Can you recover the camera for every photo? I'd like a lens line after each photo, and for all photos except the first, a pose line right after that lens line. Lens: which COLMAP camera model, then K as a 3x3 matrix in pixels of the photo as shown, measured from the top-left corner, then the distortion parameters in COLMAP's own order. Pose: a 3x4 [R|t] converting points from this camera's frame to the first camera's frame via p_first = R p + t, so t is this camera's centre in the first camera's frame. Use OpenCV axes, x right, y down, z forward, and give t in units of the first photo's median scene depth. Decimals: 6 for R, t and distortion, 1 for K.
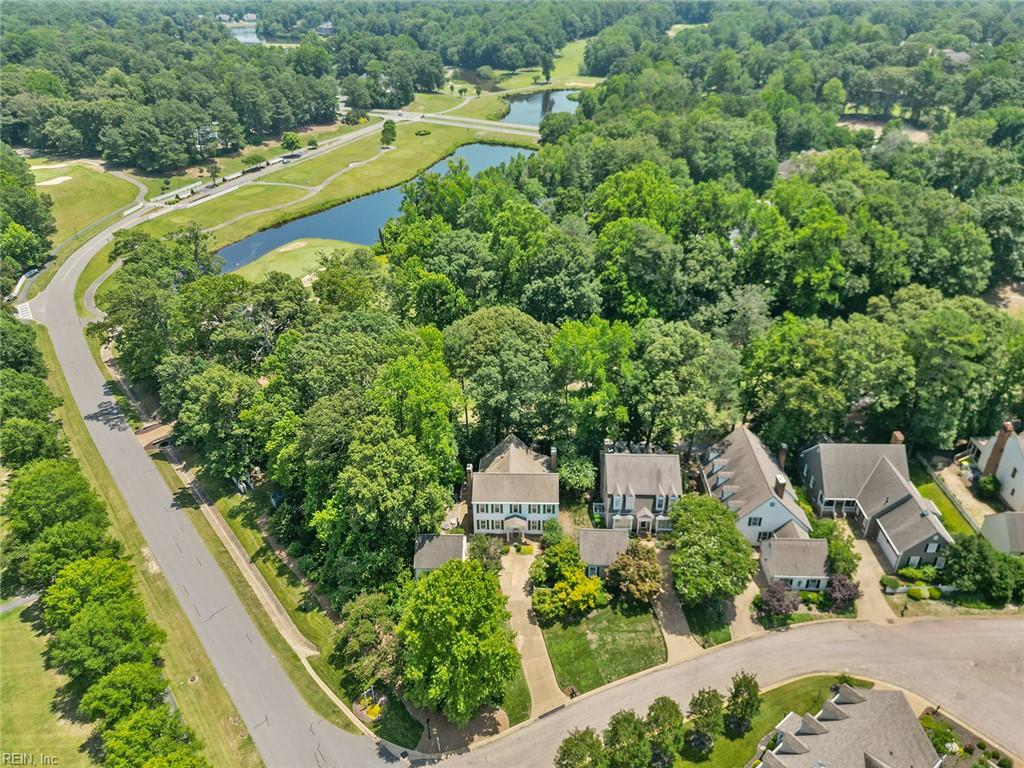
lens RADIAL K [[883.4, 0, 512.0], [0, 883.4, 384.0], [0, 0, 1]] dist [0.110119, 0.001779]
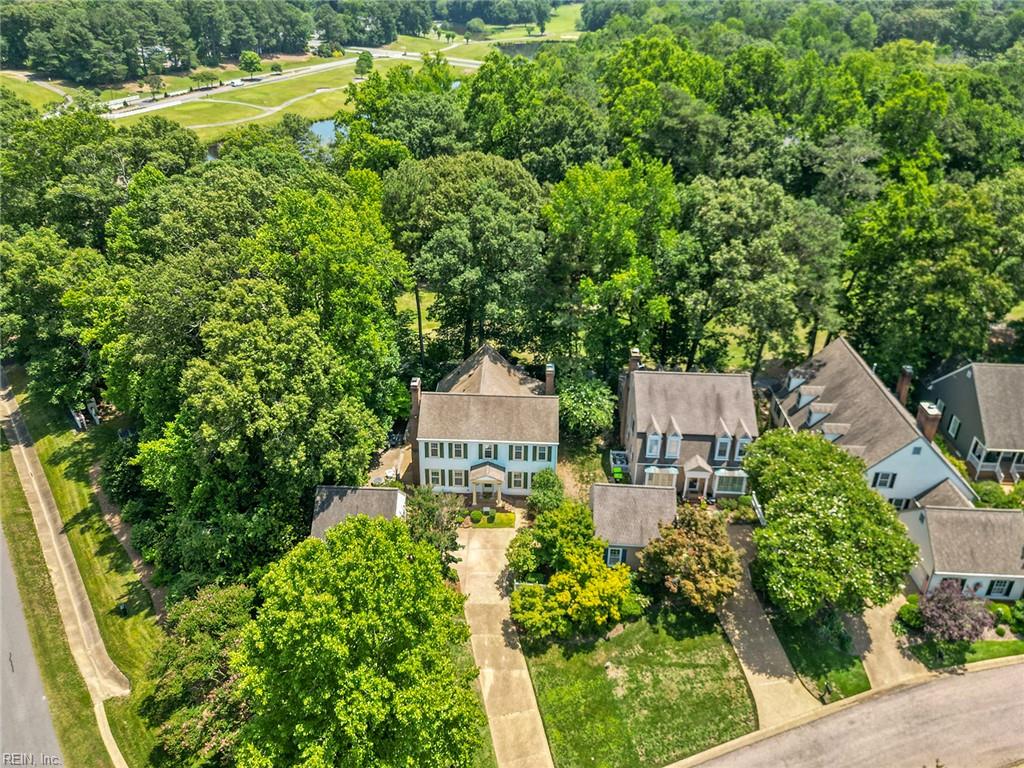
lens RADIAL K [[724.0, 0, 505.4], [0, 724.0, 358.3], [0, 0, 1]] dist [0.053308, -0.000944]
pose [[0.999641, 0.026271, 0.005206, 0.011763], [-0.025732, 0.996030, -0.085219, 0.117695], [-0.007424, 0.085055, 0.996349, 0.487134]]
